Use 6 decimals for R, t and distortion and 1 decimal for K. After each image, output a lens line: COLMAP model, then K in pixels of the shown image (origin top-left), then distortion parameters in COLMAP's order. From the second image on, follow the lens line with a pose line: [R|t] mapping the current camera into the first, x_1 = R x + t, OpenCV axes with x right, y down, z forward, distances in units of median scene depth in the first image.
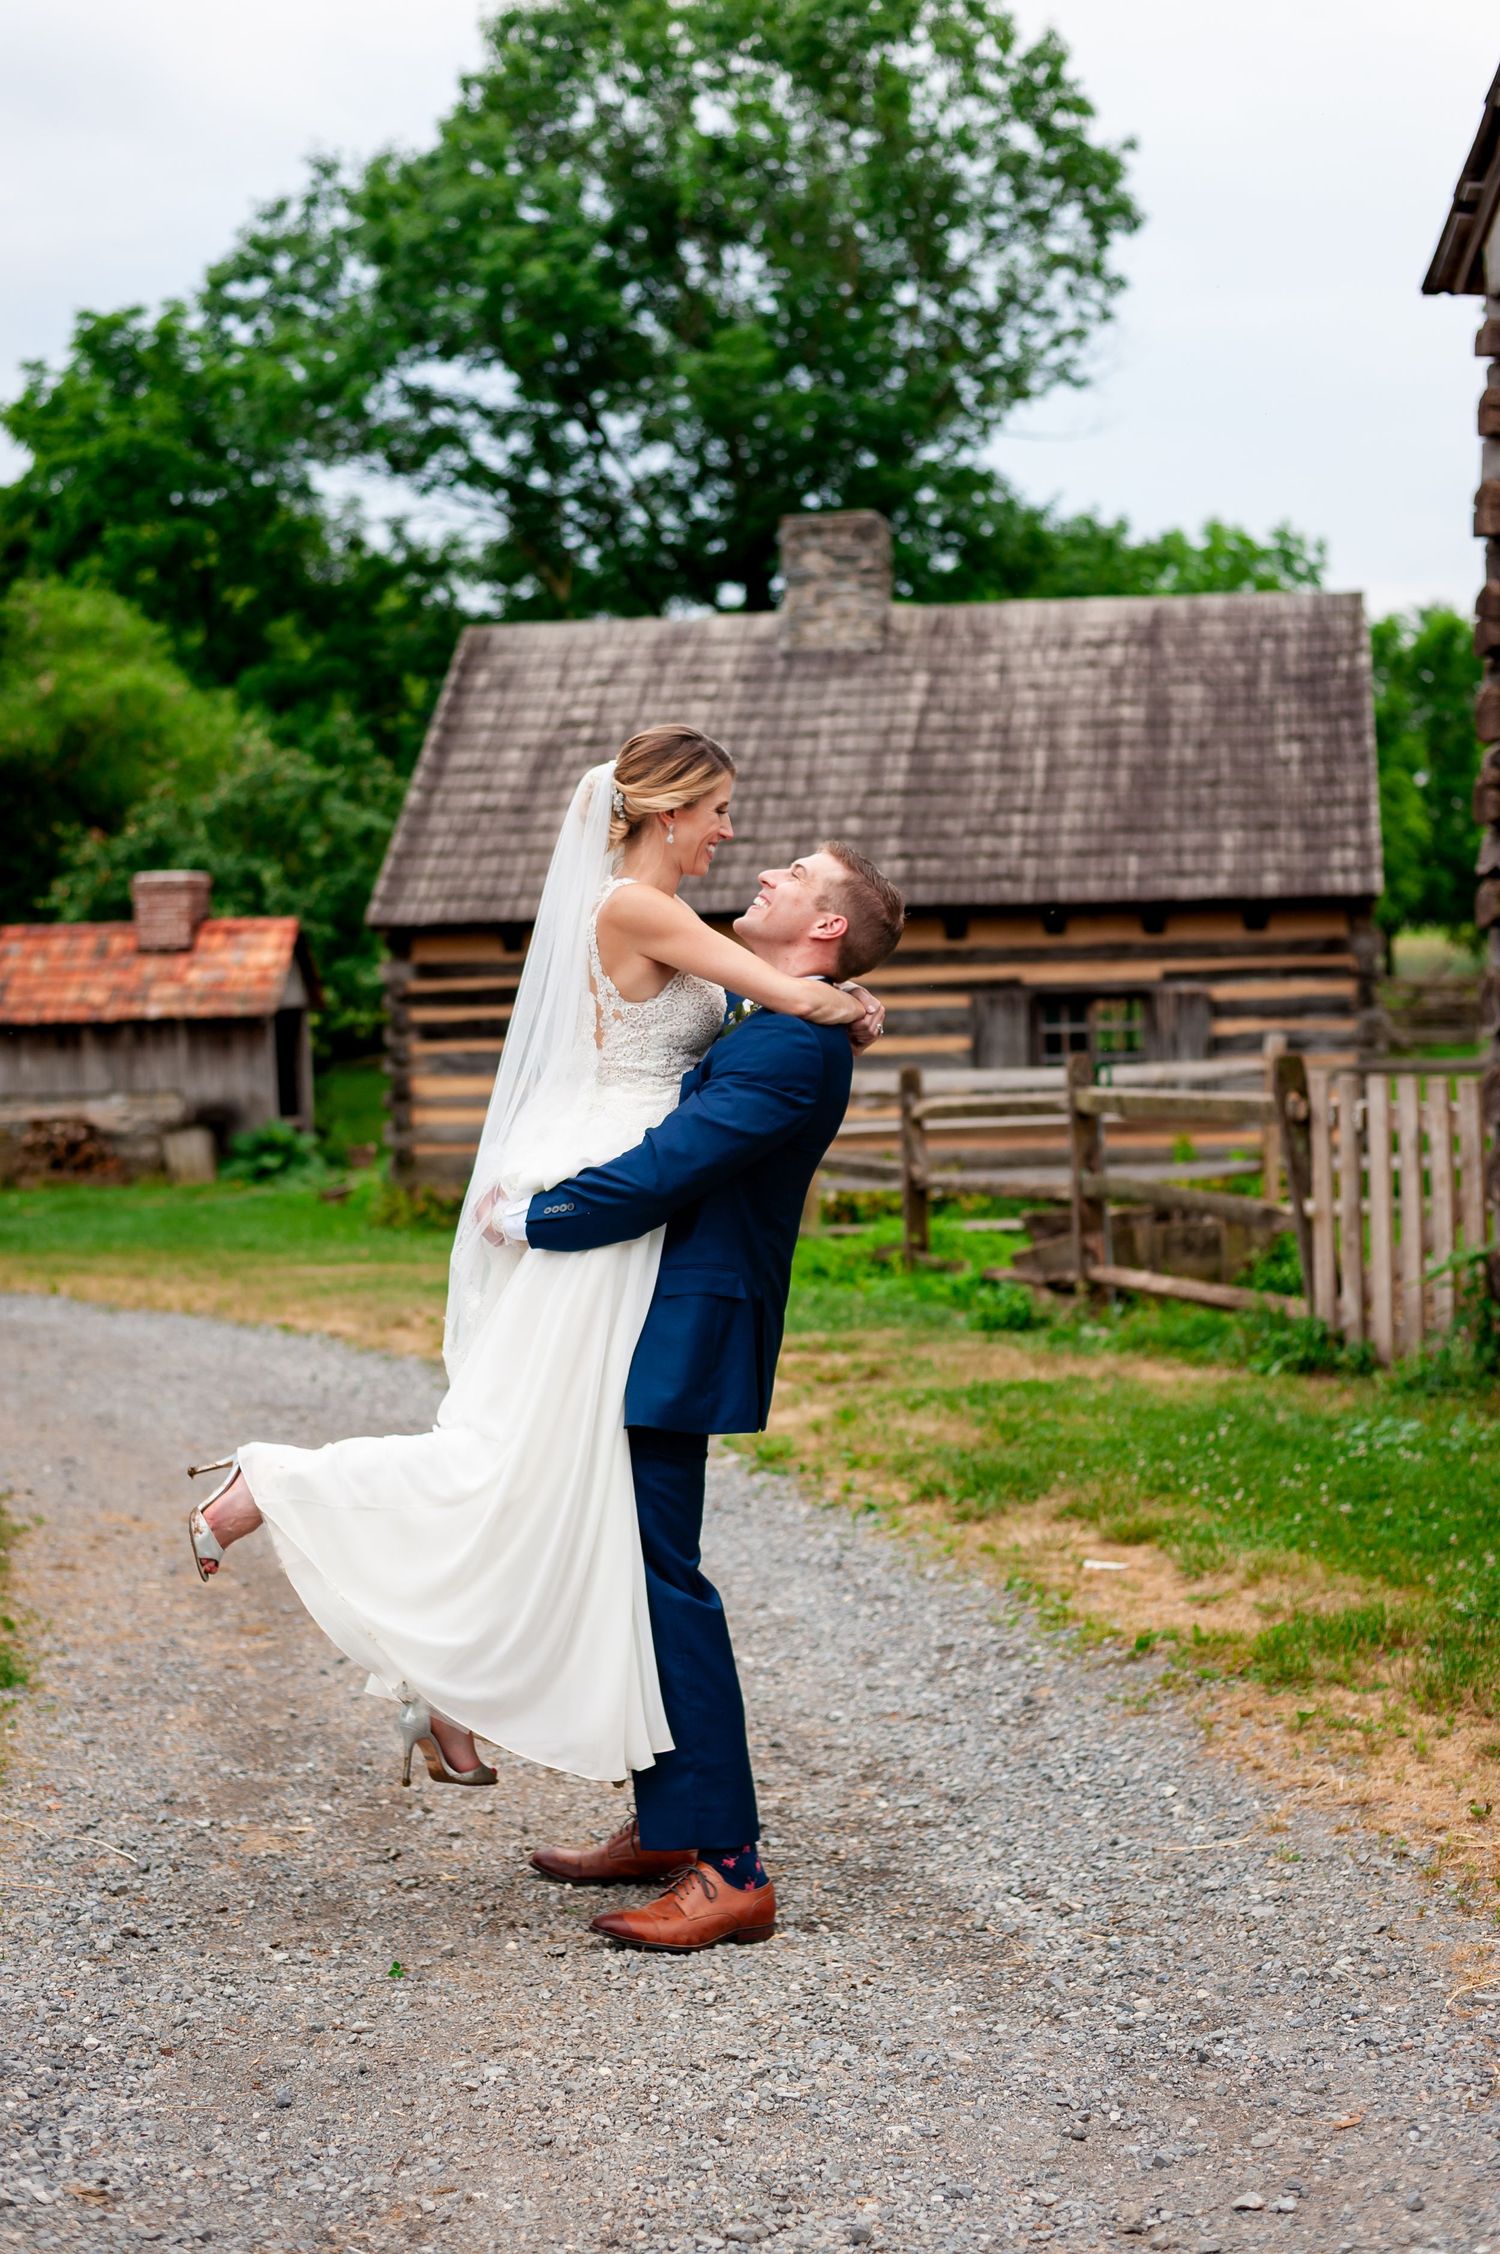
lens RADIAL K [[3586.4, 0, 761.9], [0, 3586.4, 1140.3], [0, 0, 1]] dist [0.006851, 0.000000]
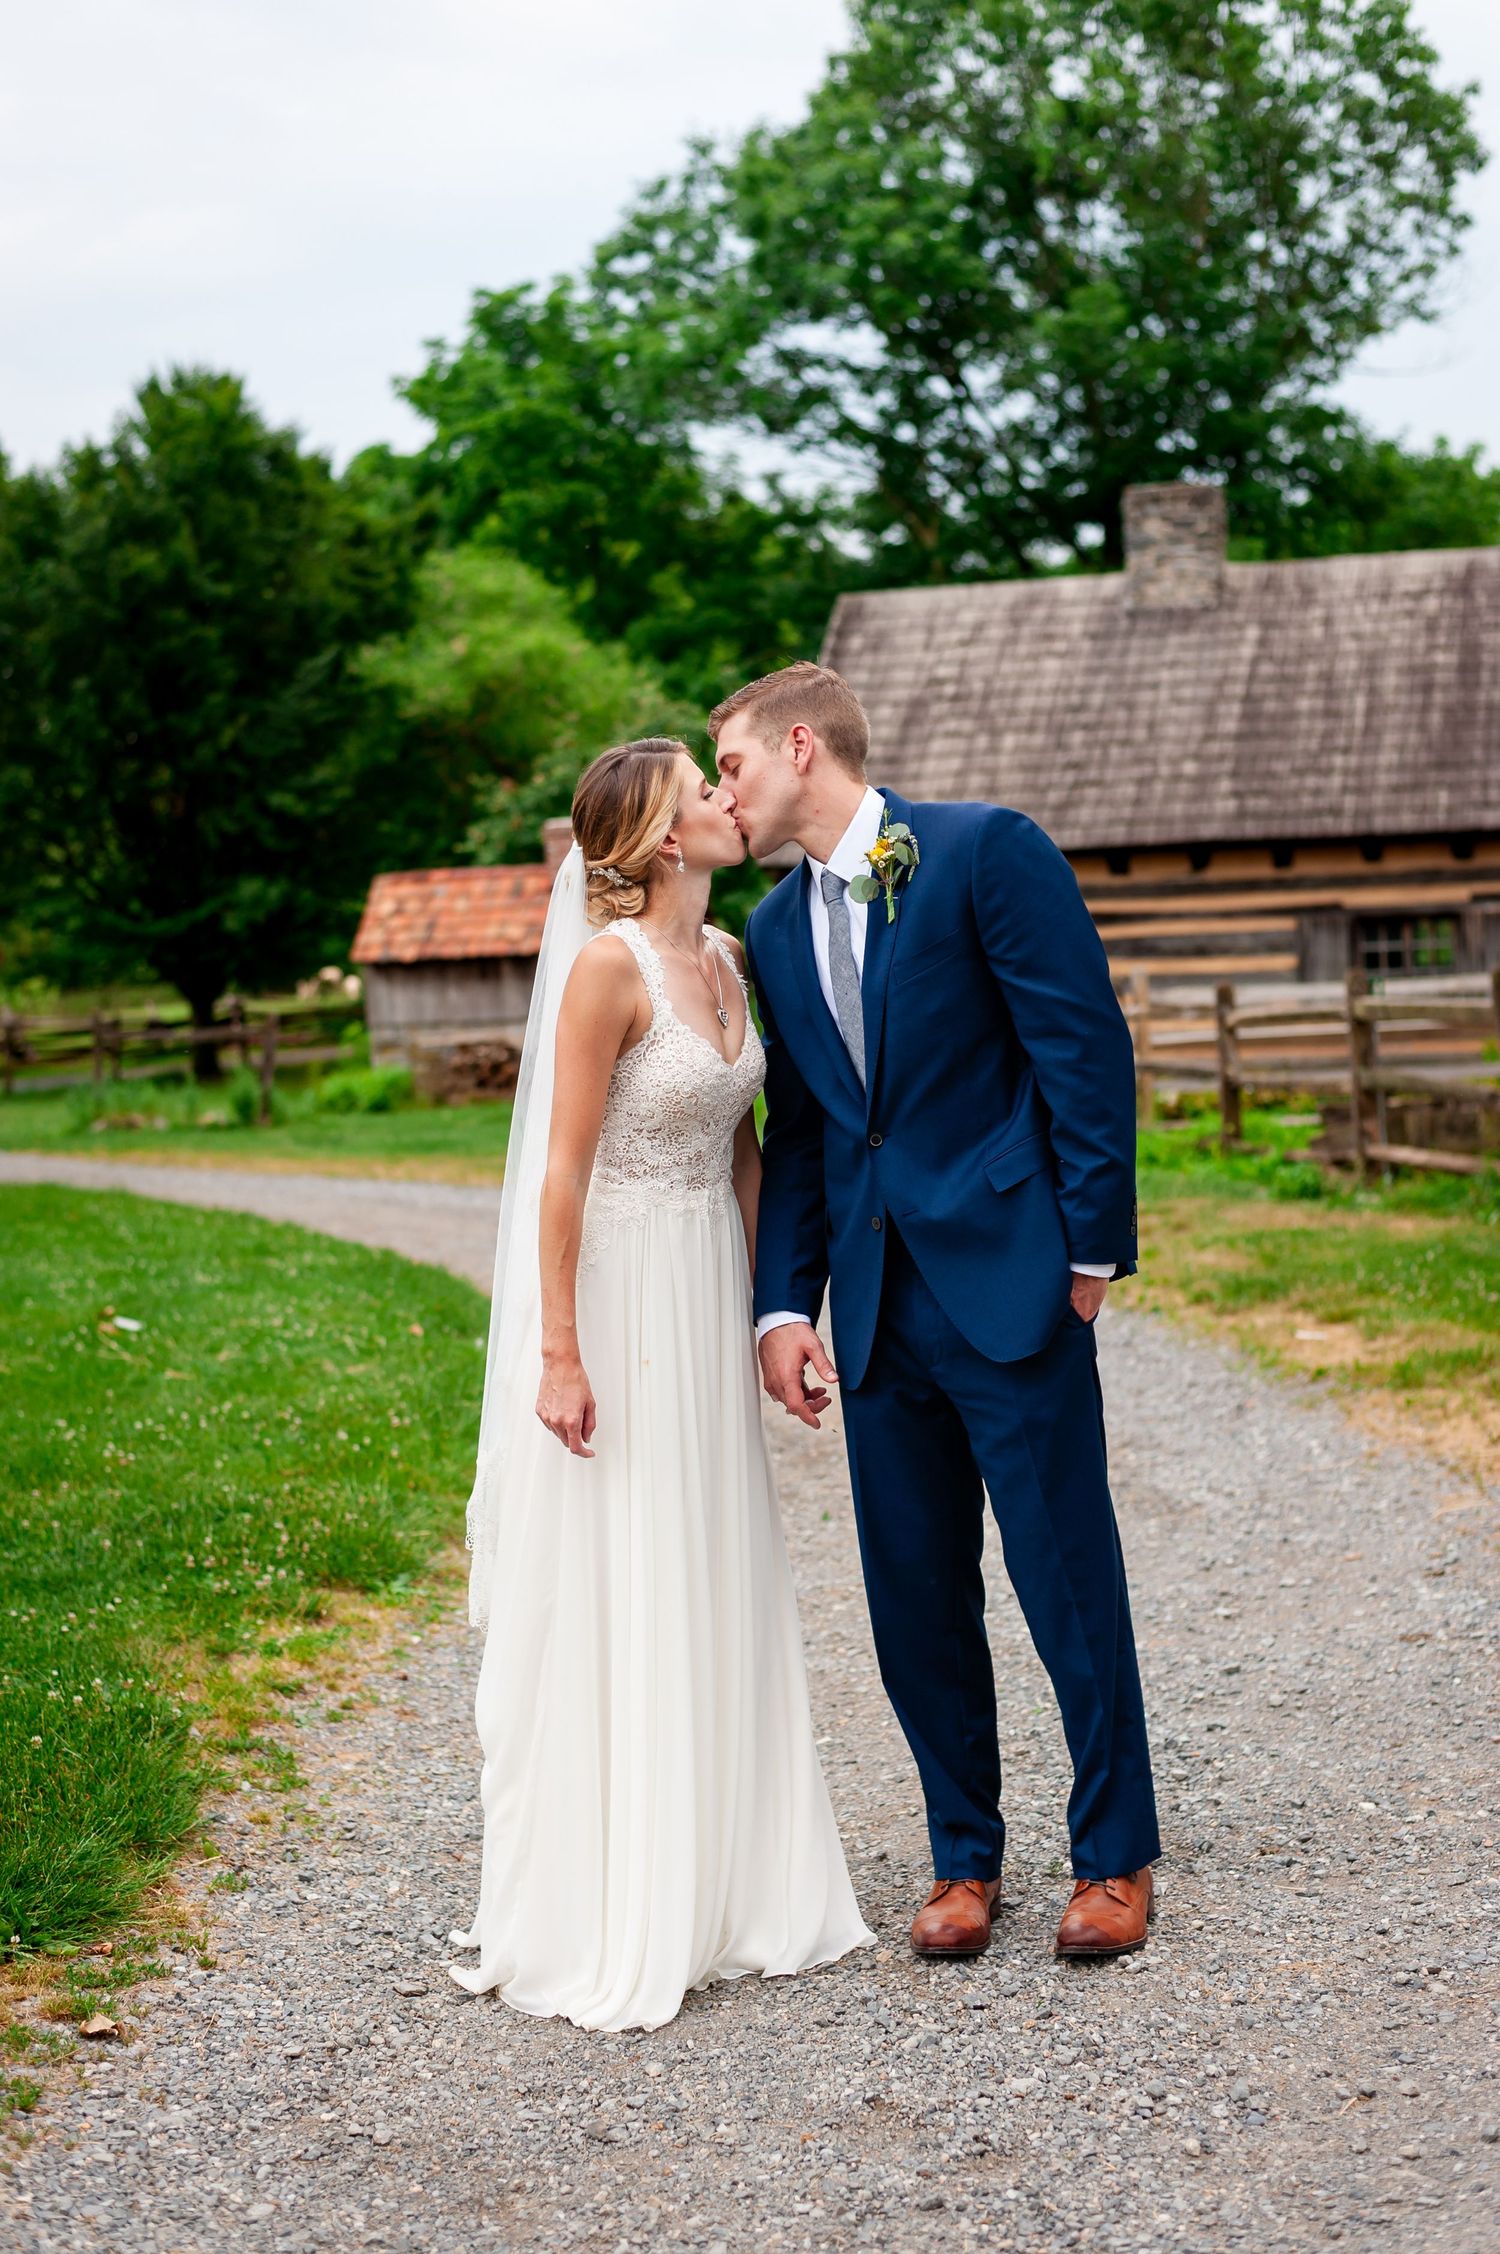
lens RADIAL K [[3586.4, 0, 749.3], [0, 3586.4, 1143.5], [0, 0, 1]] dist [0.006851, 0.000000]
pose [[0.994041, -0.011289, -0.108418, 0.008139], [0.013726, 0.999669, 0.021753, 0.002698], [0.108136, -0.023112, 0.993867, -0.117023]]
